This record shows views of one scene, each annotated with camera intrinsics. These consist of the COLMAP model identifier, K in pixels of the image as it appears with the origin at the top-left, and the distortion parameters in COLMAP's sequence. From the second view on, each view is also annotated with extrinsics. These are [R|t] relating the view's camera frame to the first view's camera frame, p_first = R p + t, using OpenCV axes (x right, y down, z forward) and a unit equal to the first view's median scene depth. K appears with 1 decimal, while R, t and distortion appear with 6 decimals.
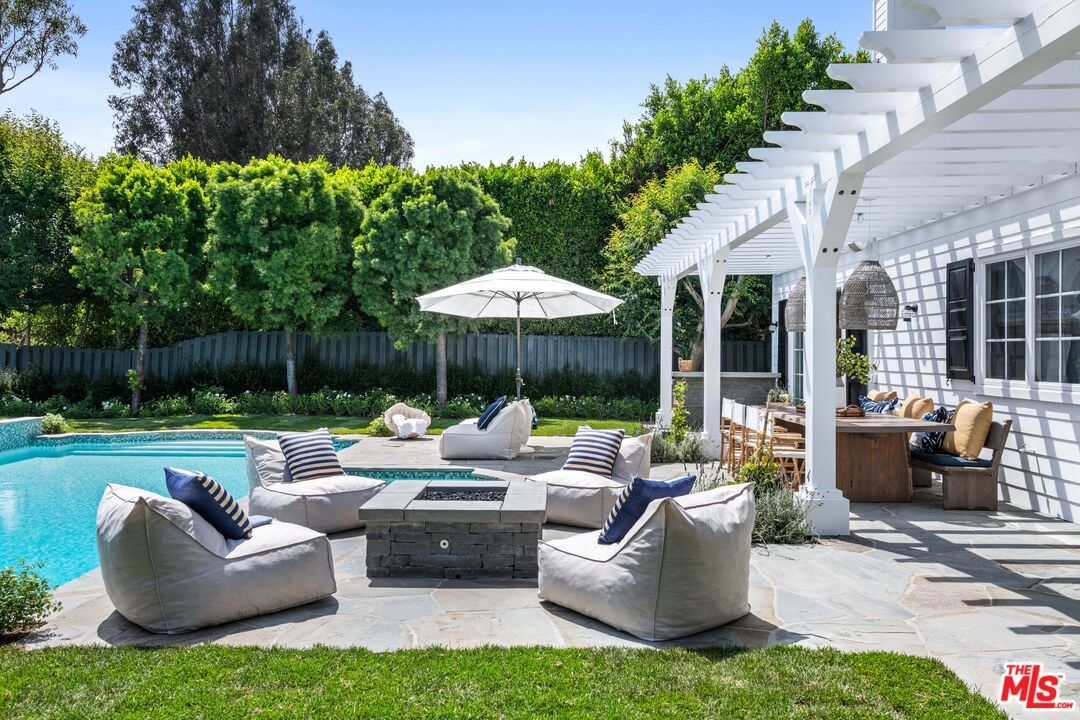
lens RADIAL K [[829.3, 0, 540.0], [0, 829.3, 360.0], [0, 0, 1]] dist [0.095566, -0.000627]
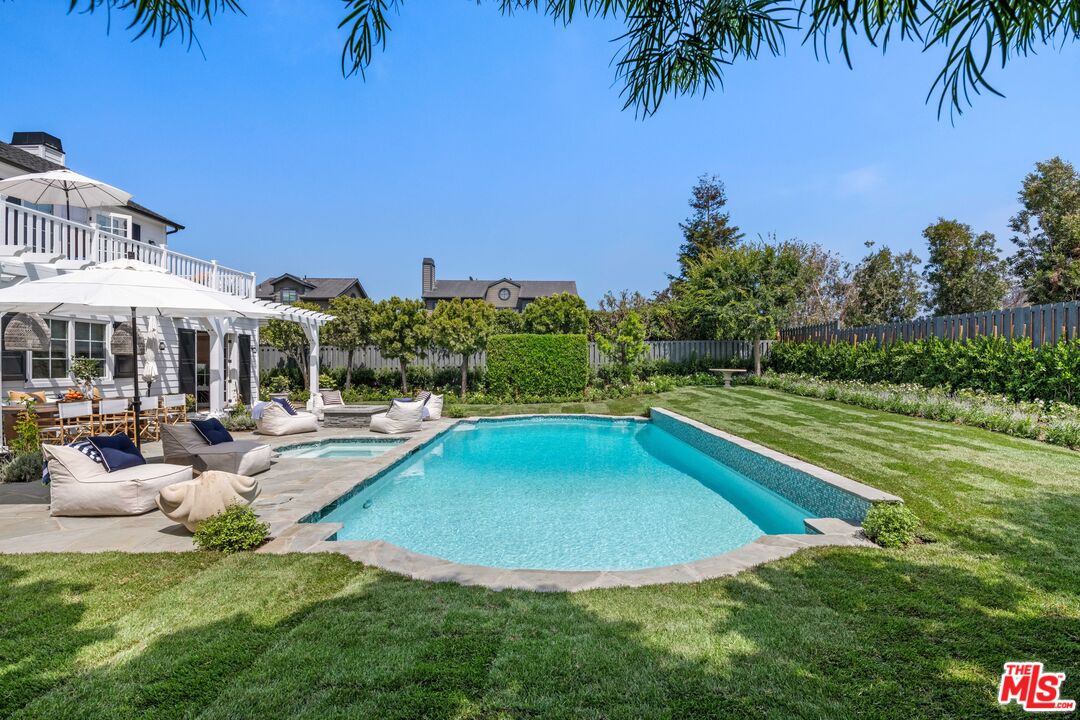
lens RADIAL K [[830.1, 0, 540.0], [0, 830.1, 360.0], [0, 0, 1]] dist [-0.001771, -0.001805]
pose [[-0.999536, -0.030287, 0.003236, -0.617703], [-0.030258, 0.999505, 0.008636, -0.070165], [-0.003496, 0.008535, -0.999957, 2.867389]]
